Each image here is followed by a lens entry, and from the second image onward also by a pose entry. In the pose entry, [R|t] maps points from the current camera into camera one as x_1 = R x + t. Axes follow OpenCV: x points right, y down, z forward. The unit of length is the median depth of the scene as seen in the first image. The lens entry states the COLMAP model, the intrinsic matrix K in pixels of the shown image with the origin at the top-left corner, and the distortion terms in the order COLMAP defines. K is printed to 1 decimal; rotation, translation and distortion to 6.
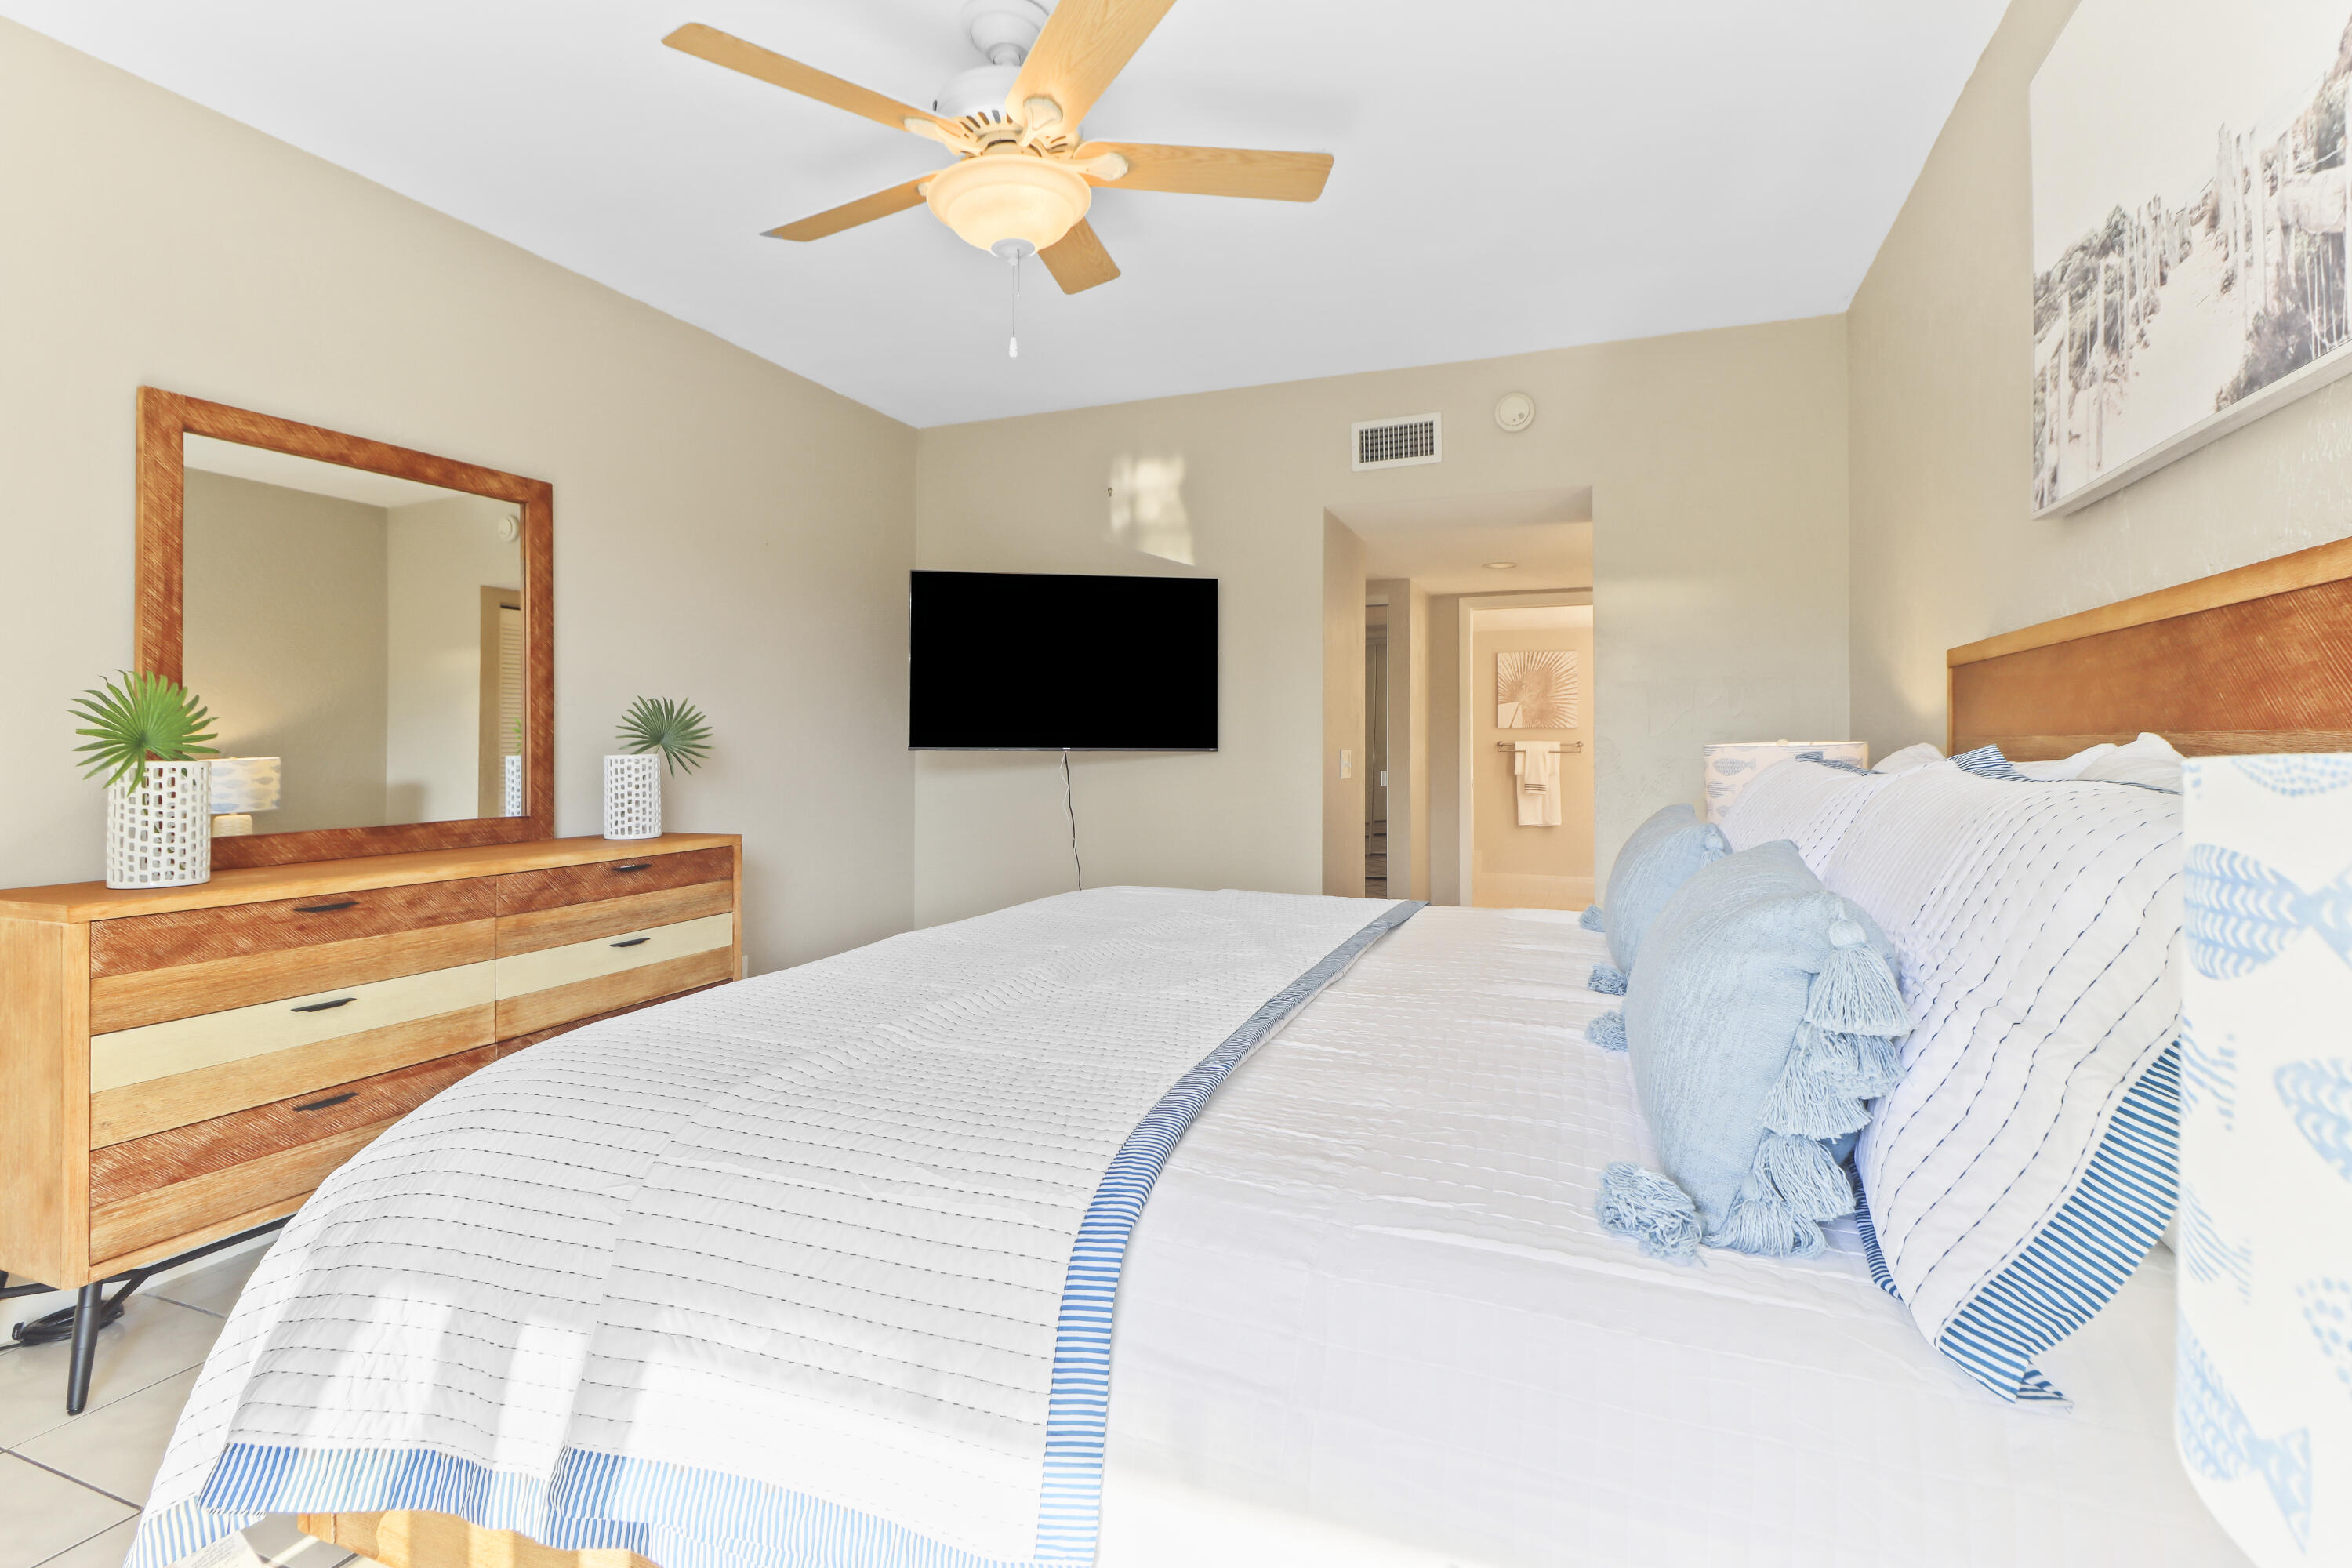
lens RADIAL K [[1094.1, 0, 1184.7], [0, 1094.1, 698.2], [0, 0, 1]] dist [0.026697, -0.016681]
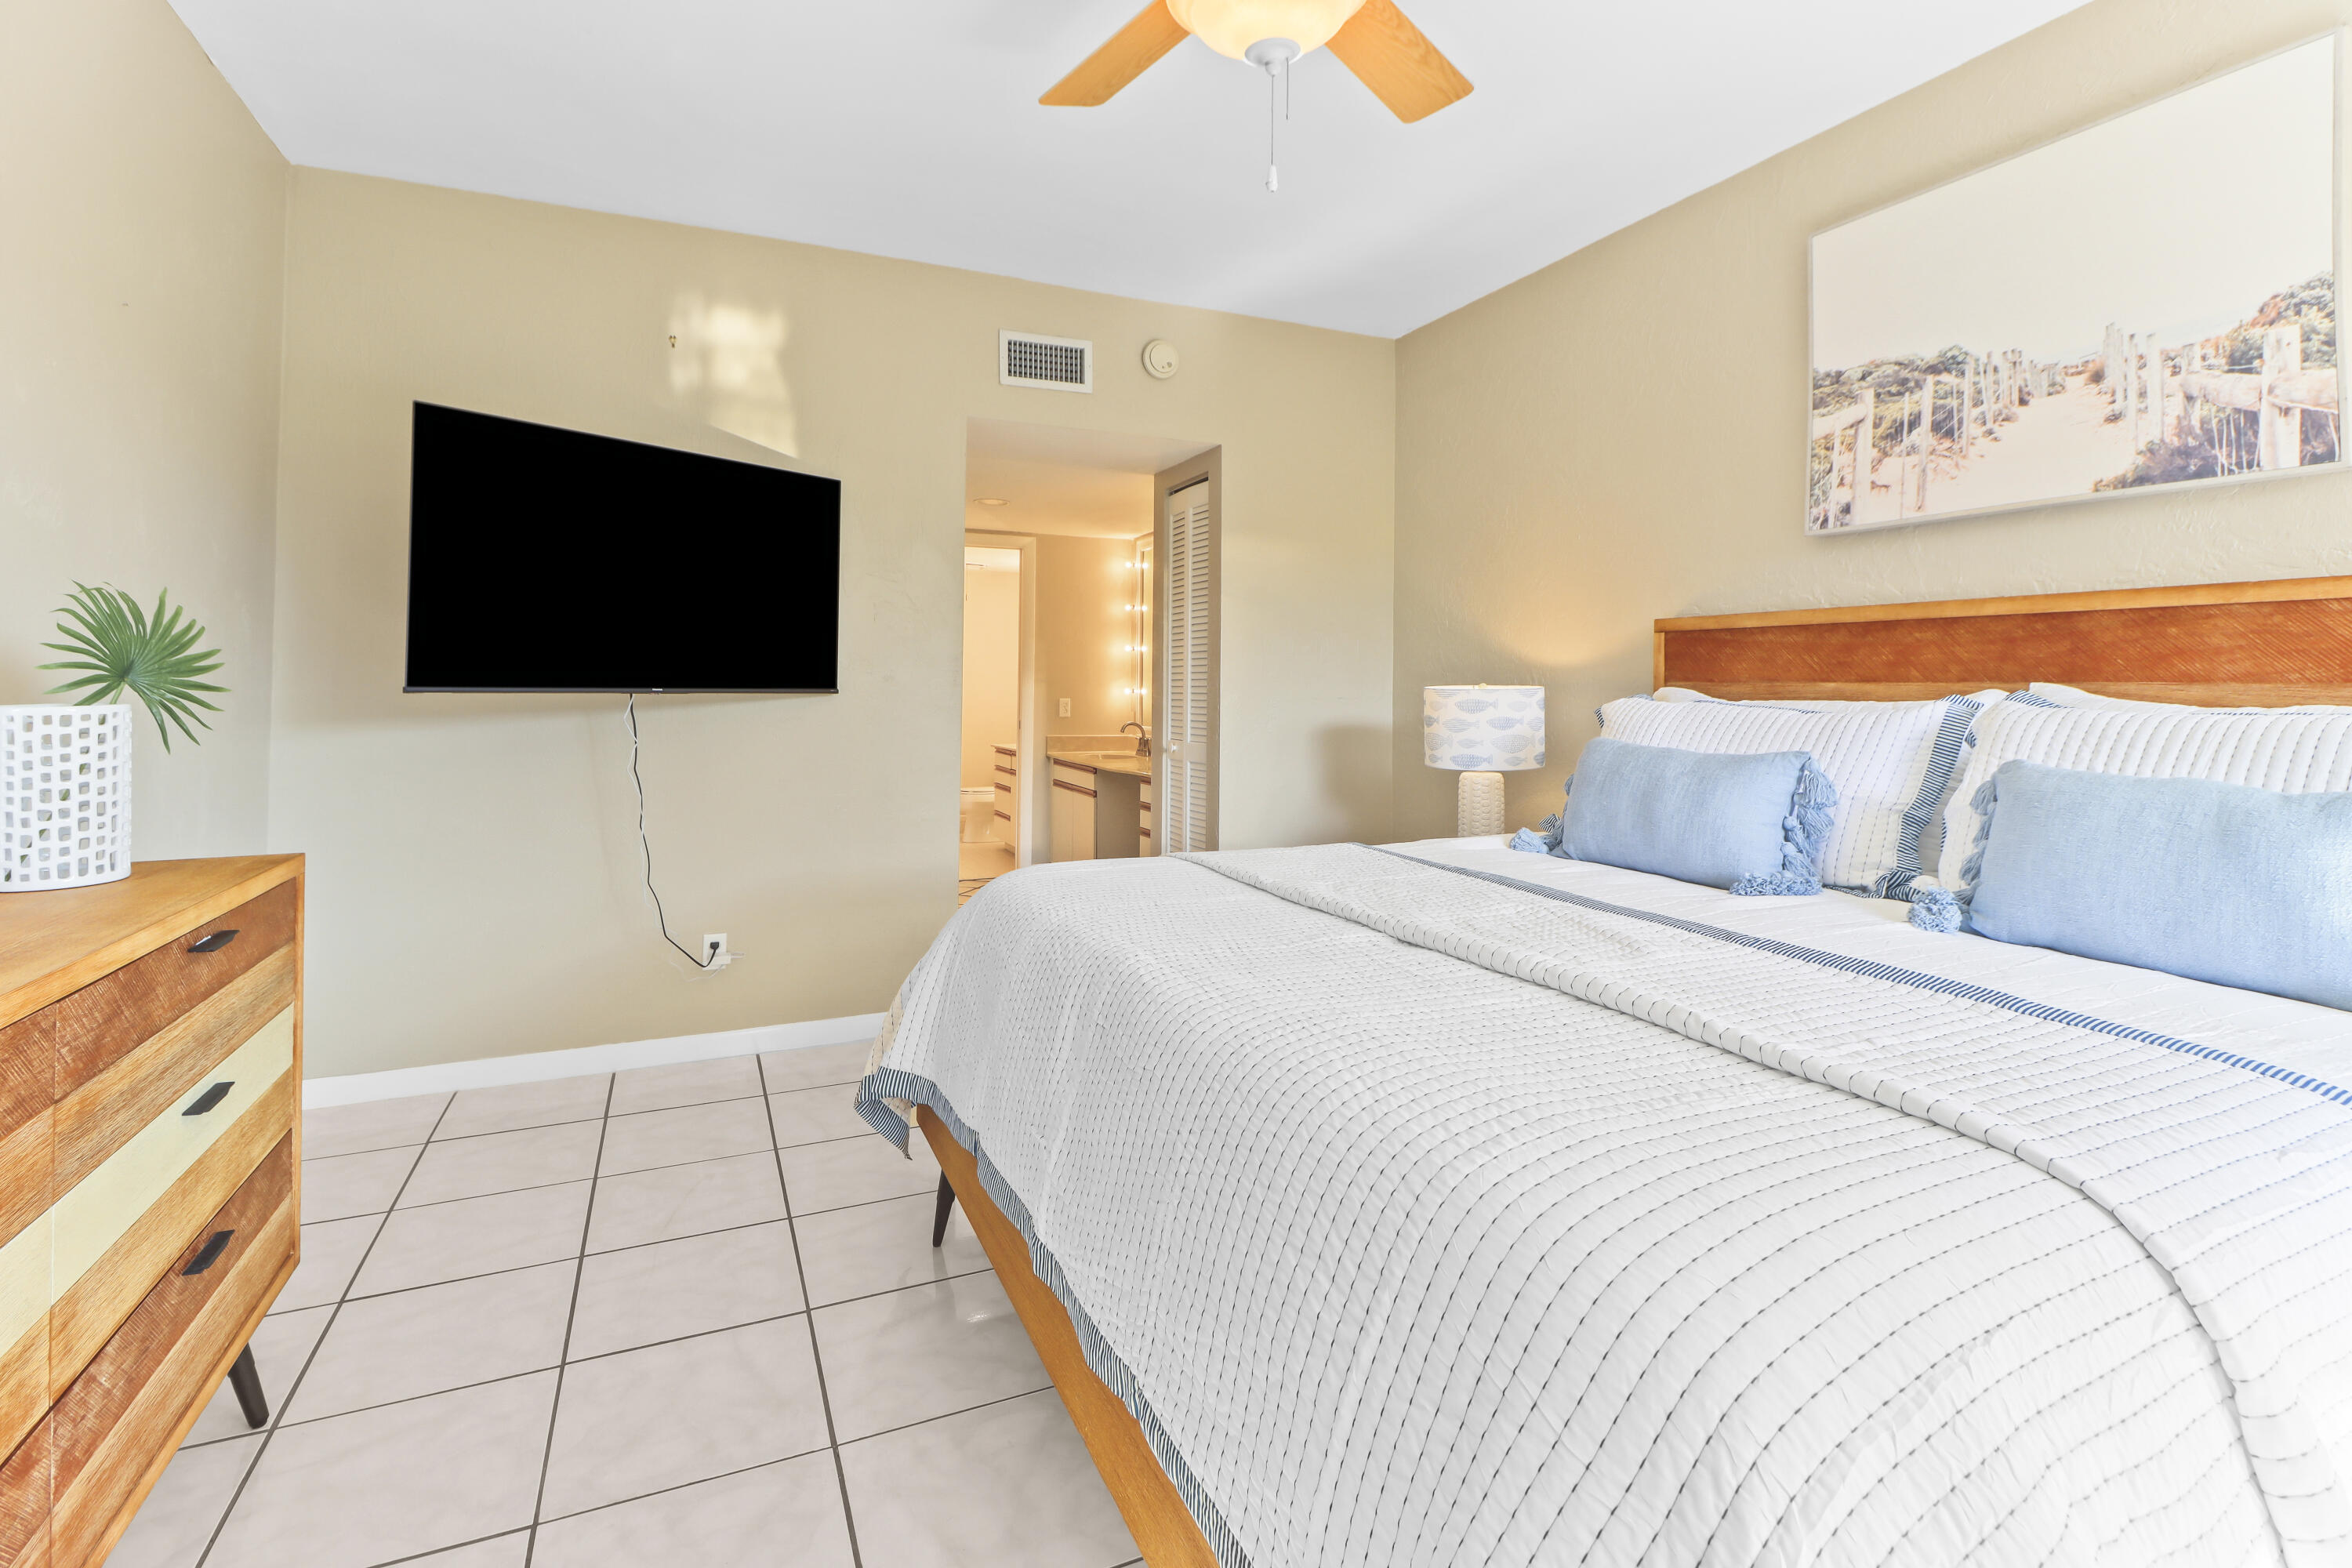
lens RADIAL K [[1133.0, 0, 1178.2], [0, 1133.0, 646.2], [0, 0, 1]] dist [0.012148, 0.000230]
pose [[0.693597, 0.028204, 0.719811, -0.532488], [-0.034333, 0.999392, -0.006076, 0.013662], [-0.719545, -0.020499, 0.694143, 0.331536]]
